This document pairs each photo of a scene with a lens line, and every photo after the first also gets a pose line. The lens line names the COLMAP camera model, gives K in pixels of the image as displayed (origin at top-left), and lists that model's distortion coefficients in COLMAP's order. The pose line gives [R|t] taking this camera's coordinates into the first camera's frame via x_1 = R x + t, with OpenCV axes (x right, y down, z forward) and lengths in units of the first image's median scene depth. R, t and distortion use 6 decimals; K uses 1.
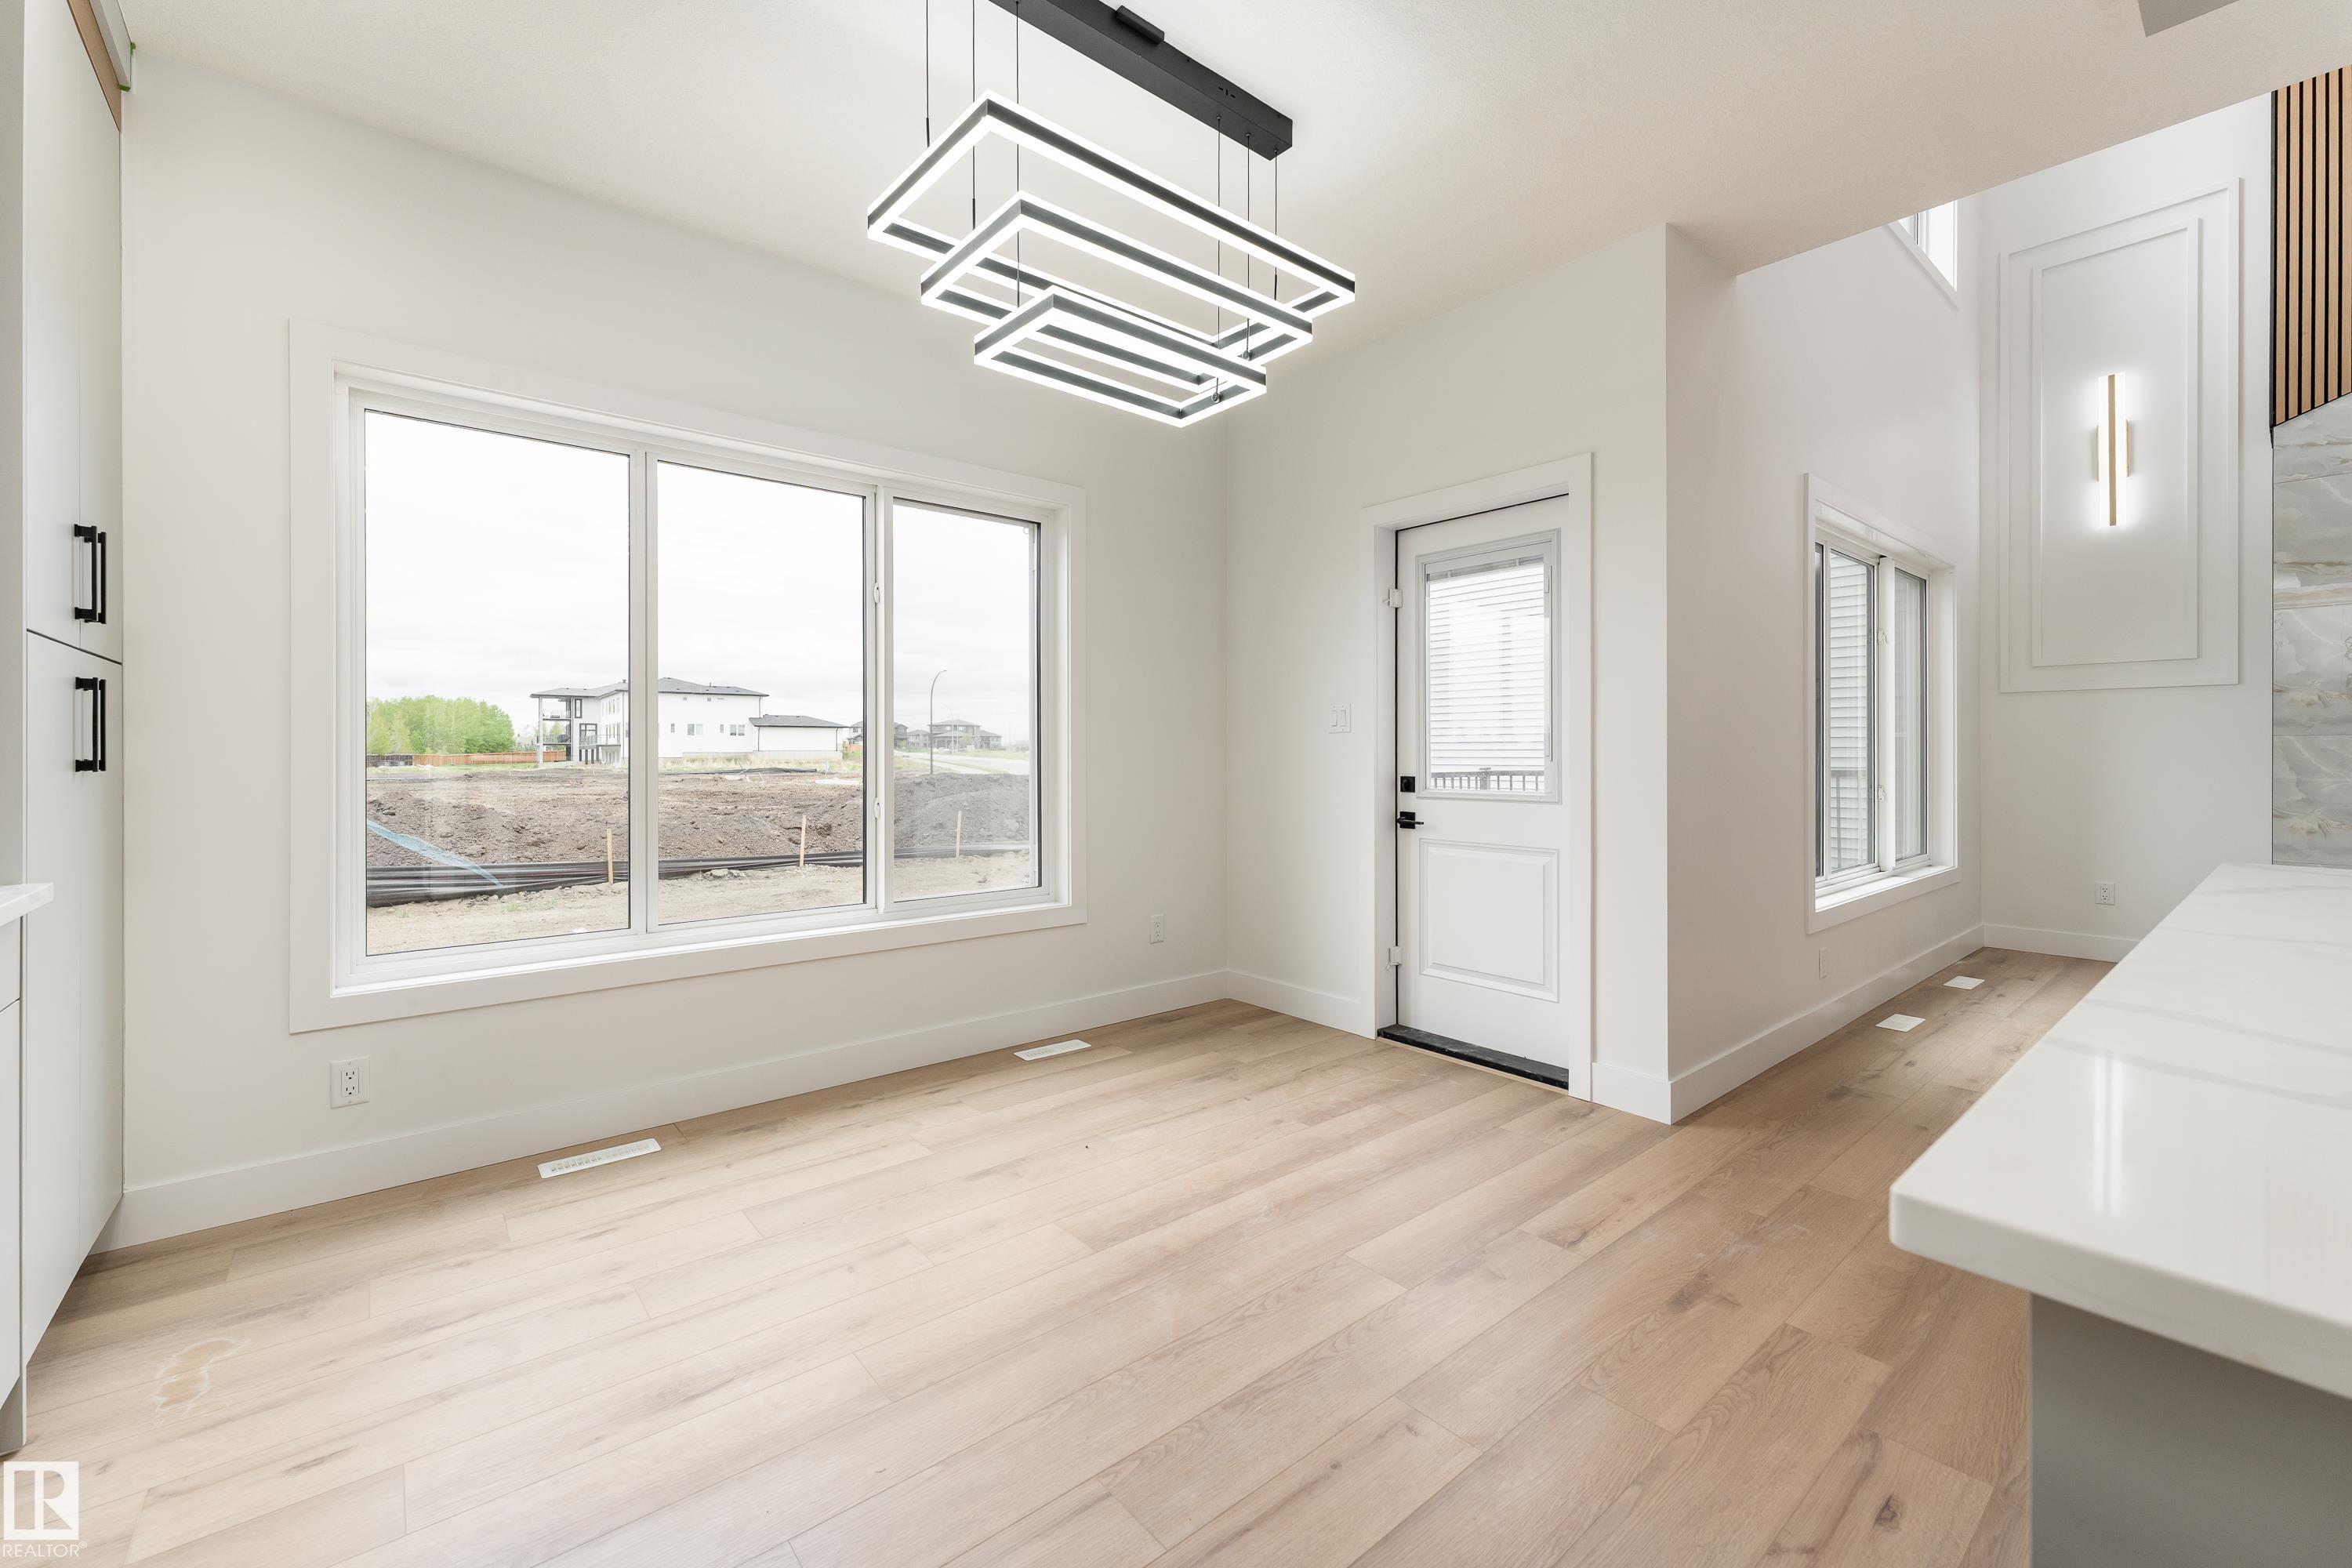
lens RADIAL K [[962.9, 0, 1188.2], [0, 962.9, 756.6], [0, 0, 1]] dist [-0.000143, -0.000188]
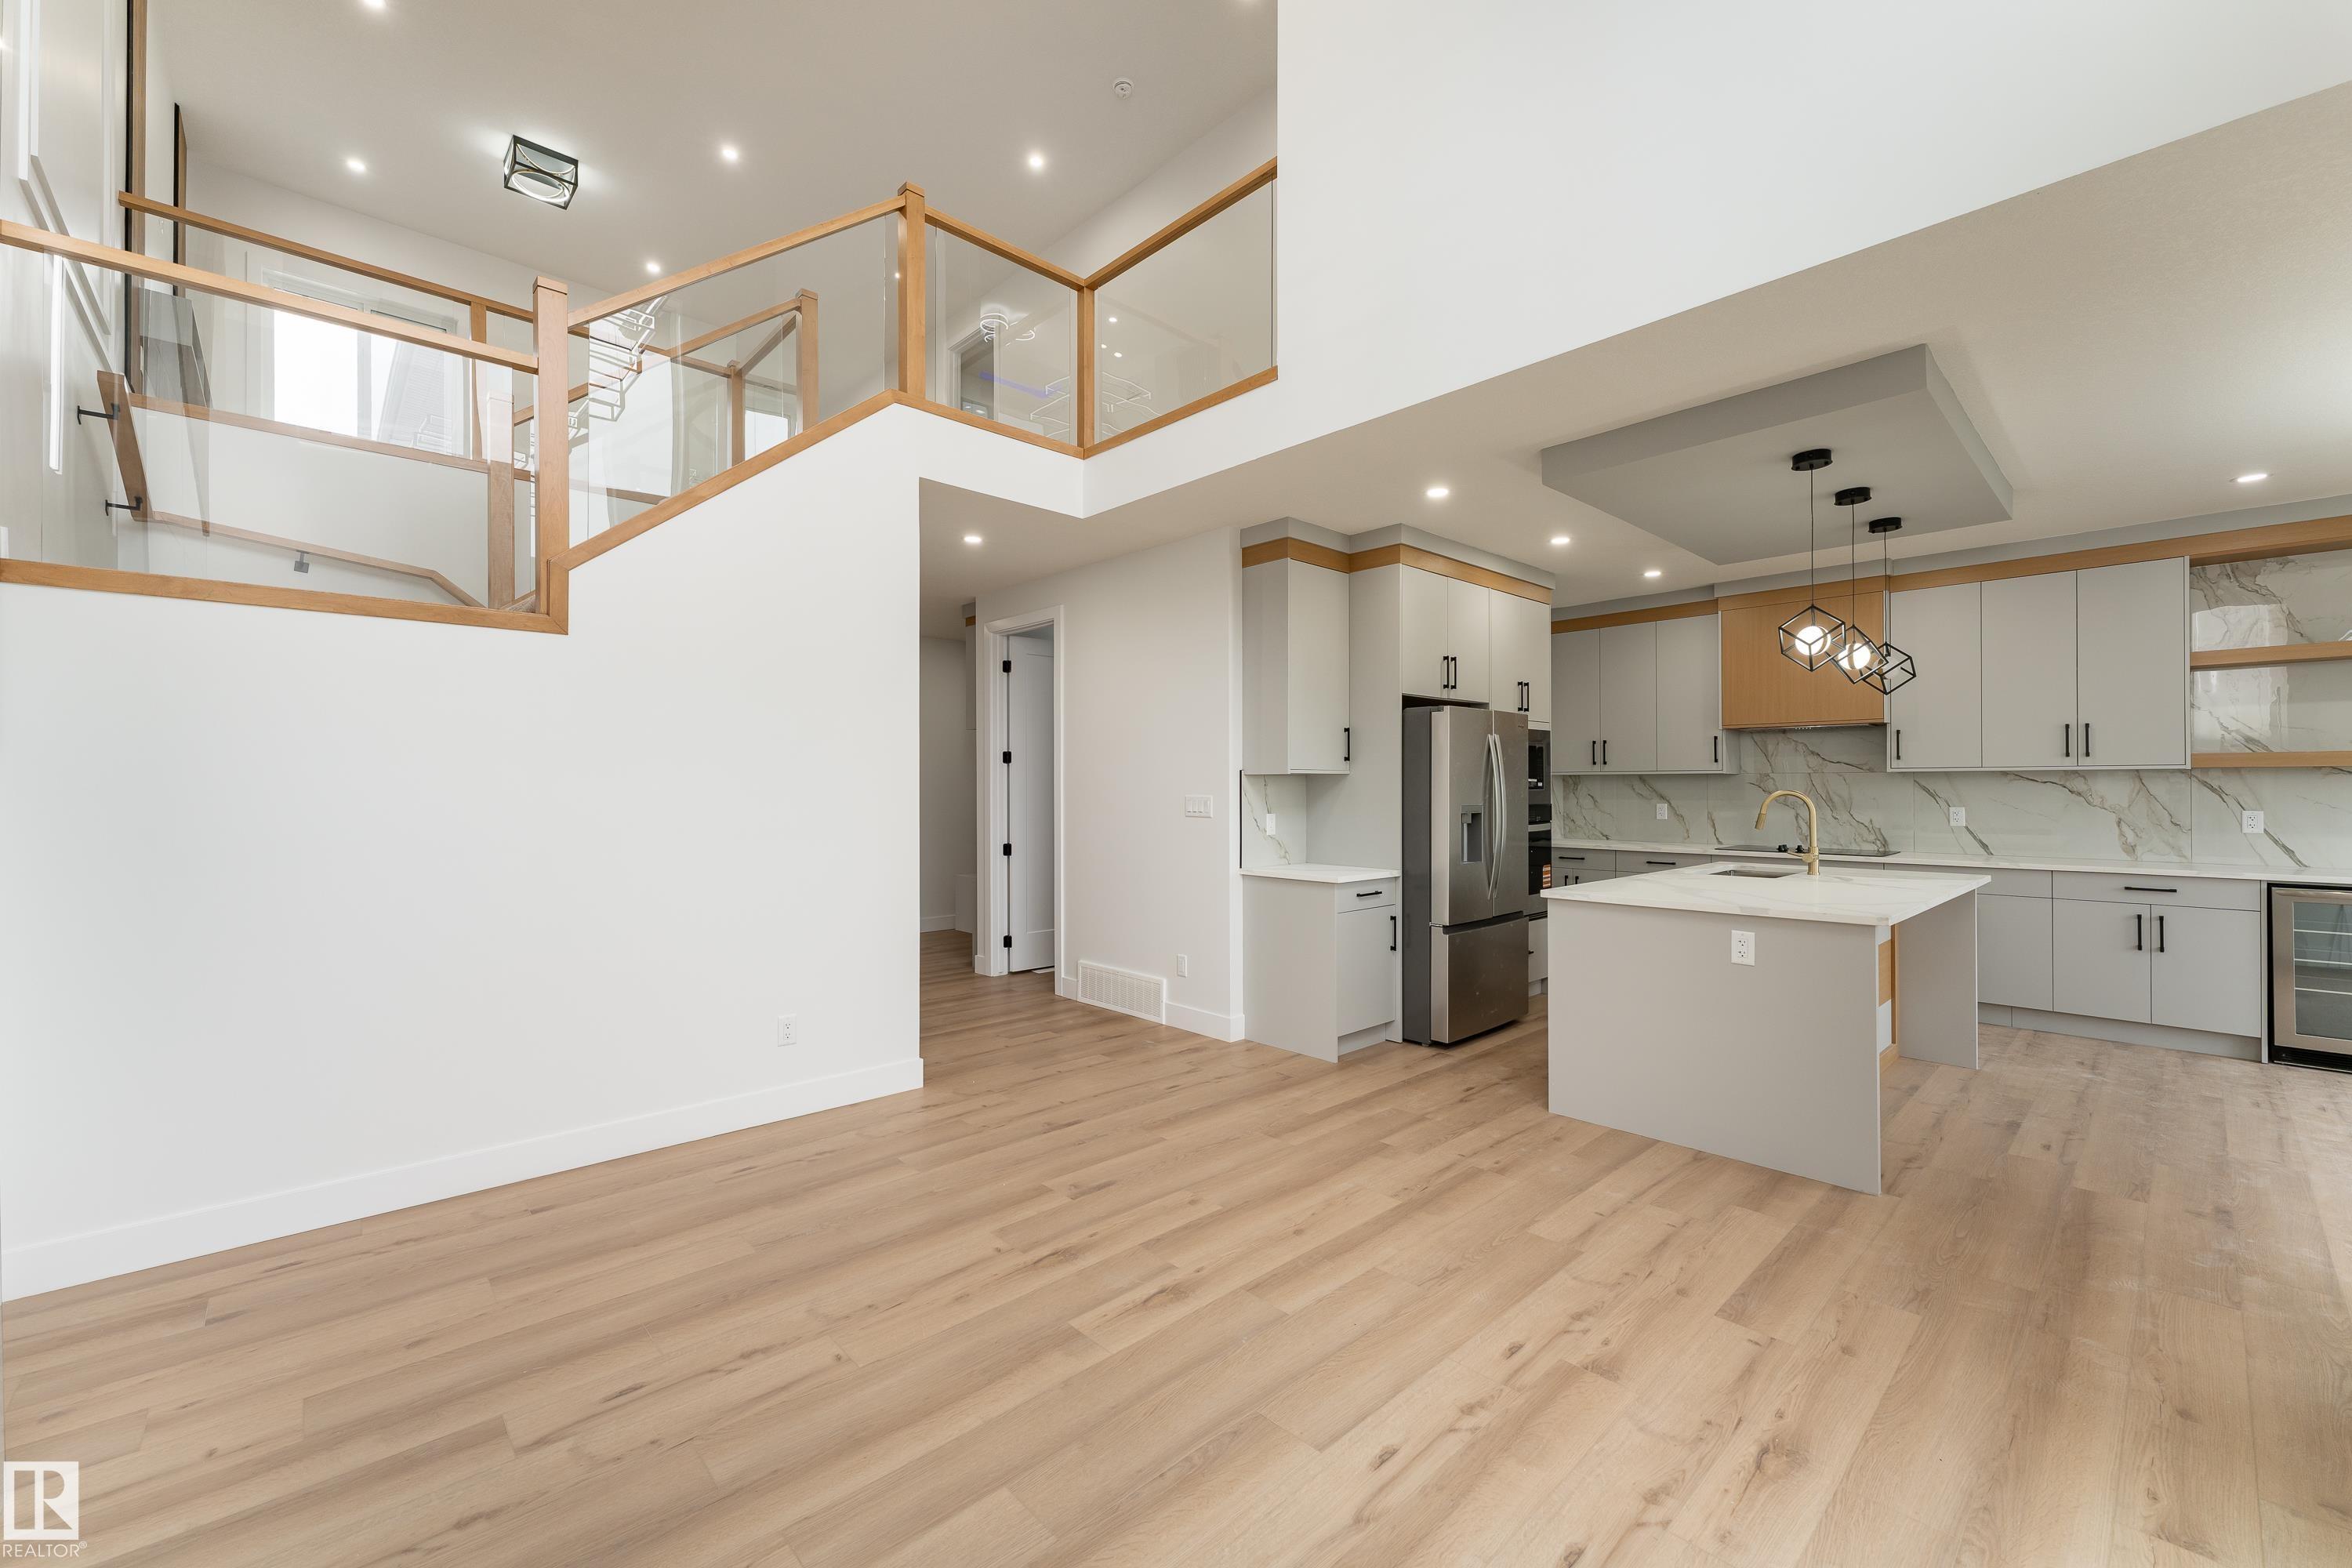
lens RADIAL K [[953.7, 0, 1176.2], [0, 953.7, 778.5], [0, 0, 1]] dist [0.000816, 0.000499]
pose [[-0.998725, 0.002179, -0.050429, 1.265595], [0.002273, 0.999996, -0.001803, -0.069551], [0.050425, -0.001916, -0.998726, 1.369951]]
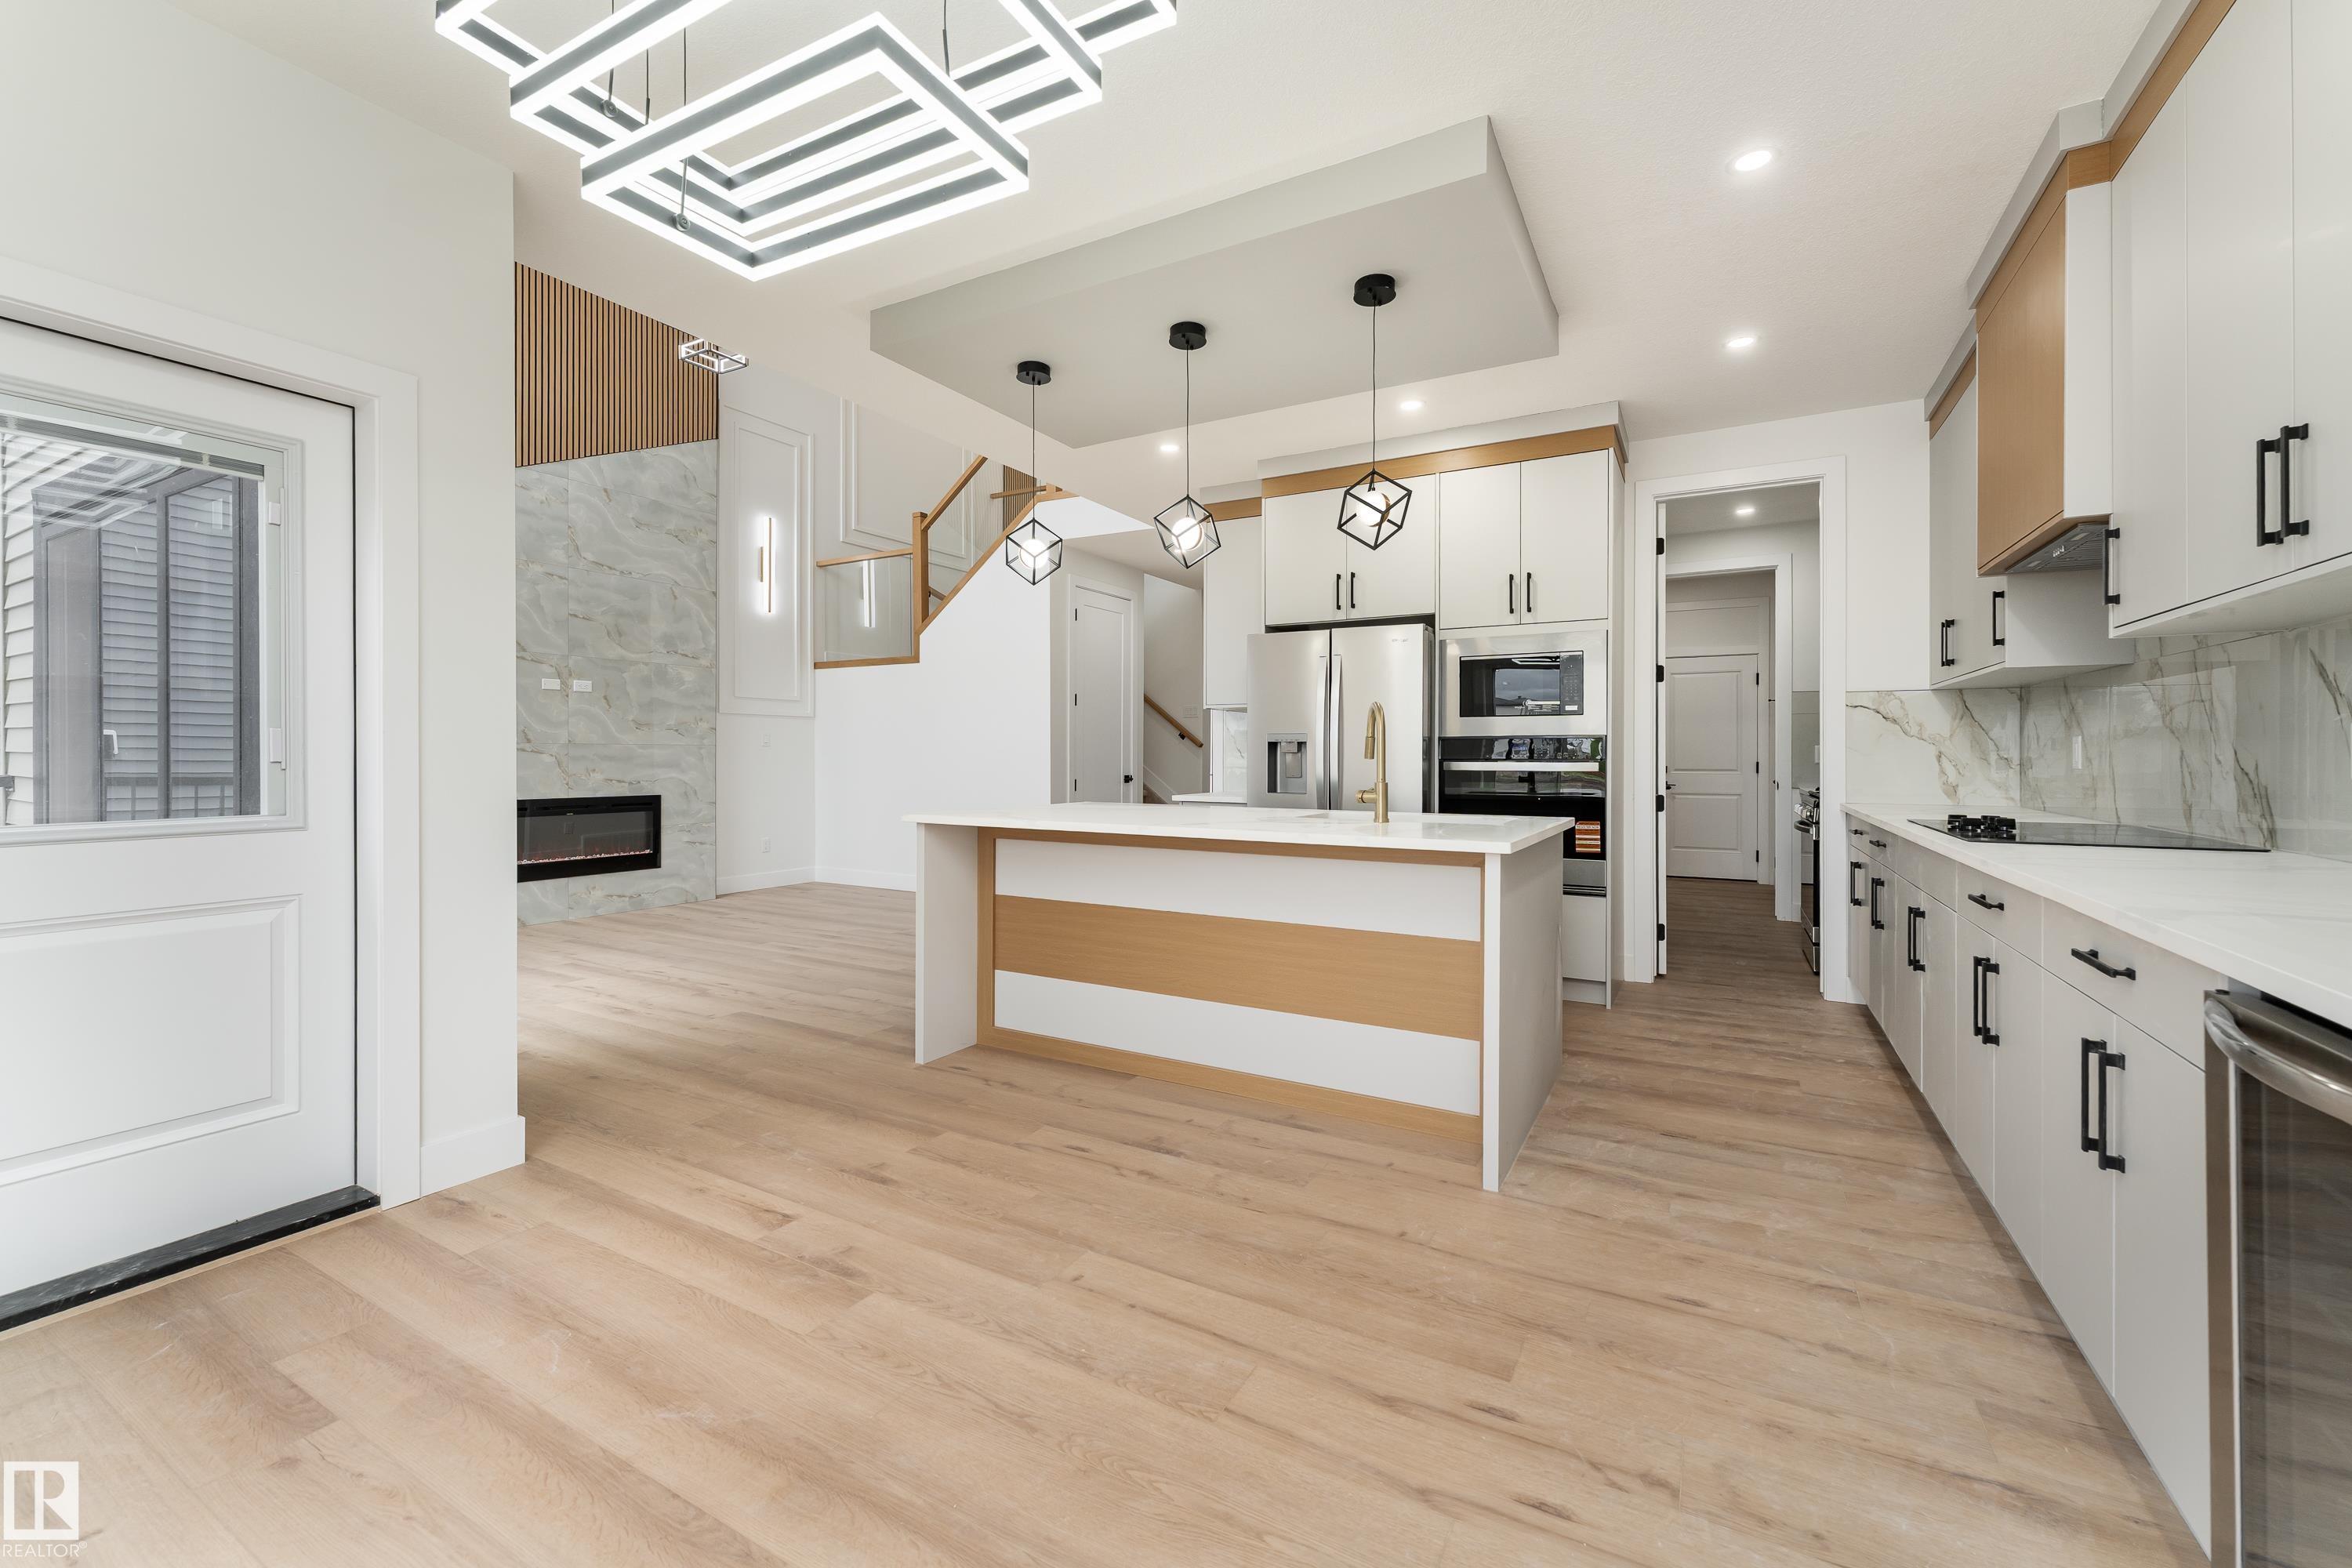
lens RADIAL K [[956.7, 0, 1172.4], [0, 956.7, 757.9], [0, 0, 1]] dist [-0.000555, -0.000215]
pose [[-0.341604, -0.003876, 0.939836, -0.467372], [0.004026, 0.999976, 0.005587, -0.005134], [-0.939835, 0.005693, -0.341581, 0.601004]]
